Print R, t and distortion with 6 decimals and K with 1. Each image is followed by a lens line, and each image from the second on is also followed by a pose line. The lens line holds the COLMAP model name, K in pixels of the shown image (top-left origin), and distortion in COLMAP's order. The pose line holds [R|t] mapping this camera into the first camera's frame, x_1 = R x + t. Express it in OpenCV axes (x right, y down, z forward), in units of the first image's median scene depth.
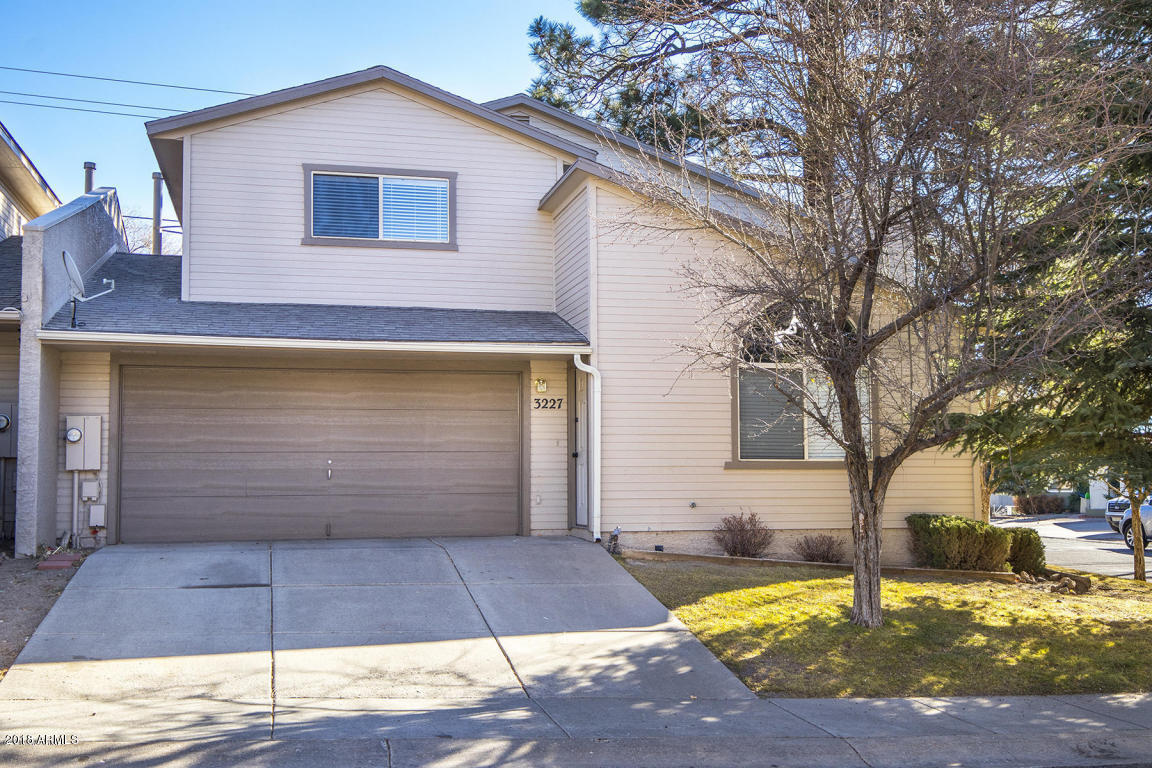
lens RADIAL K [[1198.2, 0, 571.4], [0, 1198.2, 391.7], [0, 0, 1]] dist [0.046598, 0.000000]
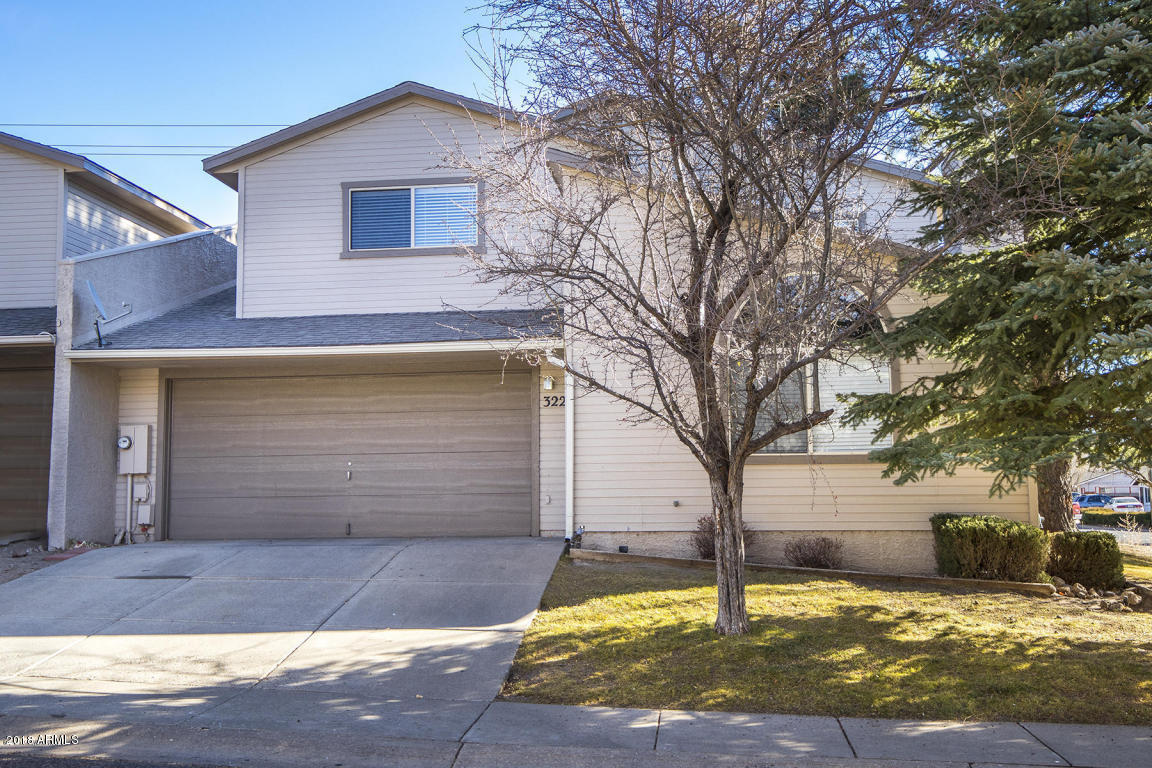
lens RADIAL K [[1198.2, 0, 574.0], [0, 1198.2, 375.6], [0, 0, 1]] dist [0.046598, 0.000000]
pose [[0.930862, -0.042154, -0.362931, 0.367208], [0.032681, 0.998947, -0.032203, 0.022131], [0.363906, 0.018115, 0.931259, 0.099167]]
